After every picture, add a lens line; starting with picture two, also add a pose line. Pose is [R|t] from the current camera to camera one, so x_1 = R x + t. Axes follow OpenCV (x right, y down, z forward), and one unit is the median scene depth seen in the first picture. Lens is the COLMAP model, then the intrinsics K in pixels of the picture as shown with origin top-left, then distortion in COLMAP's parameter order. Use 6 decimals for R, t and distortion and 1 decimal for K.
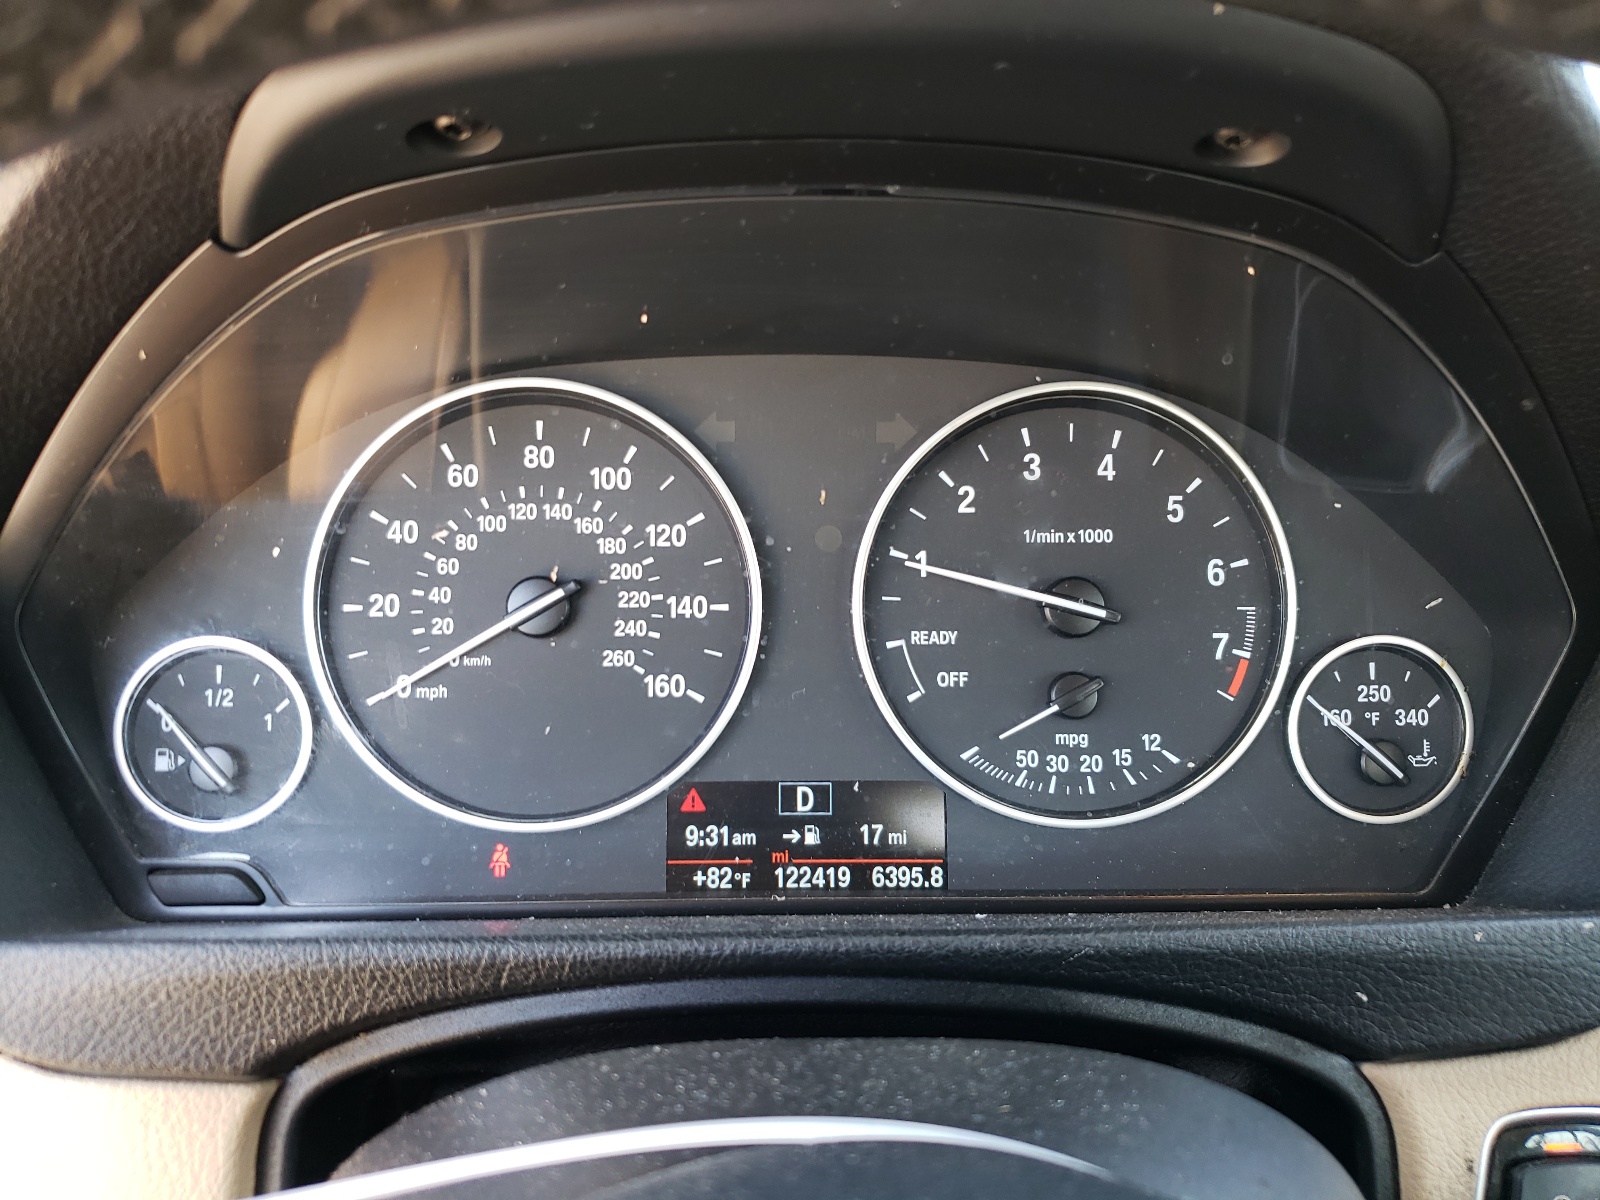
lens RADIAL K [[1210.5, 0, 800.4], [0, 1210.5, 598.9], [0, 0, 1]] dist [0.003339, 0.000240]
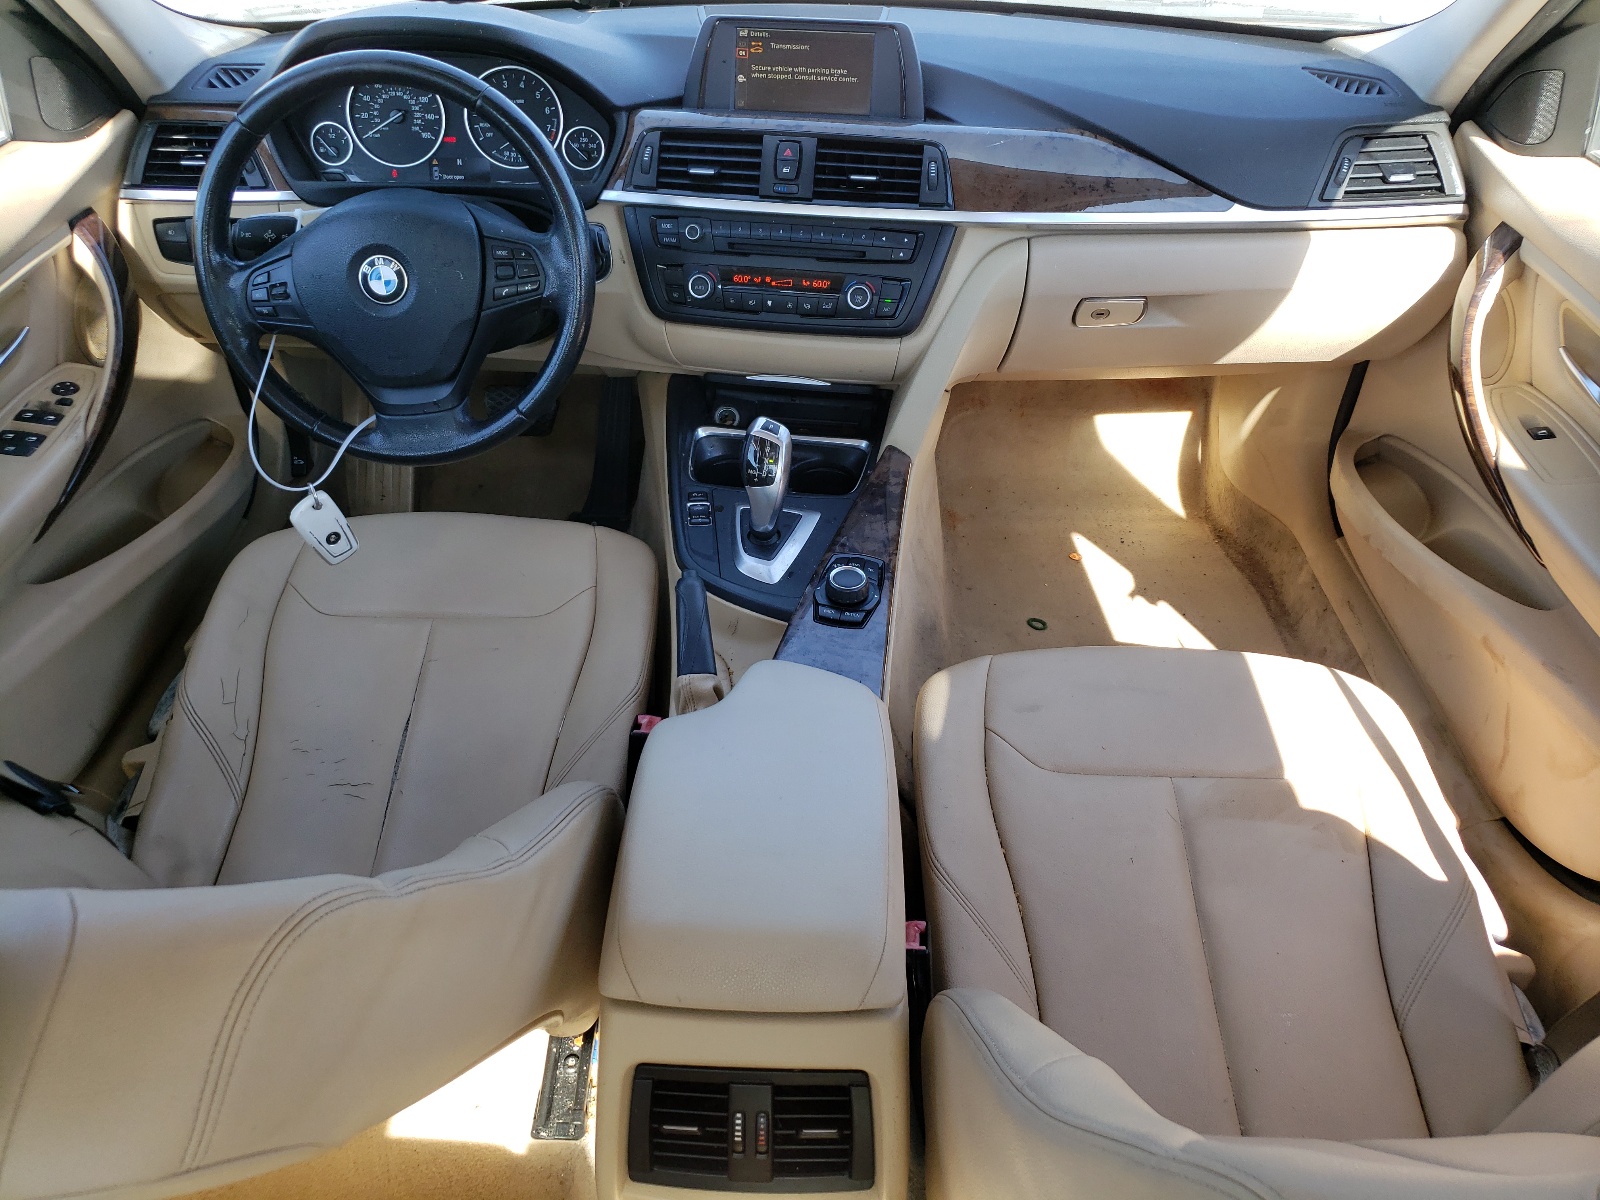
lens RADIAL K [[1210.5, 0, 800.0], [0, 1210.5, 600.3], [0, 0, 1]] dist [0.003339, 0.000240]
pose [[0.999088, 0.028738, -0.031589, 1.517452], [-0.015685, 0.934937, 0.354467, 0.071171], [0.039720, -0.353648, 0.934535, -3.914835]]
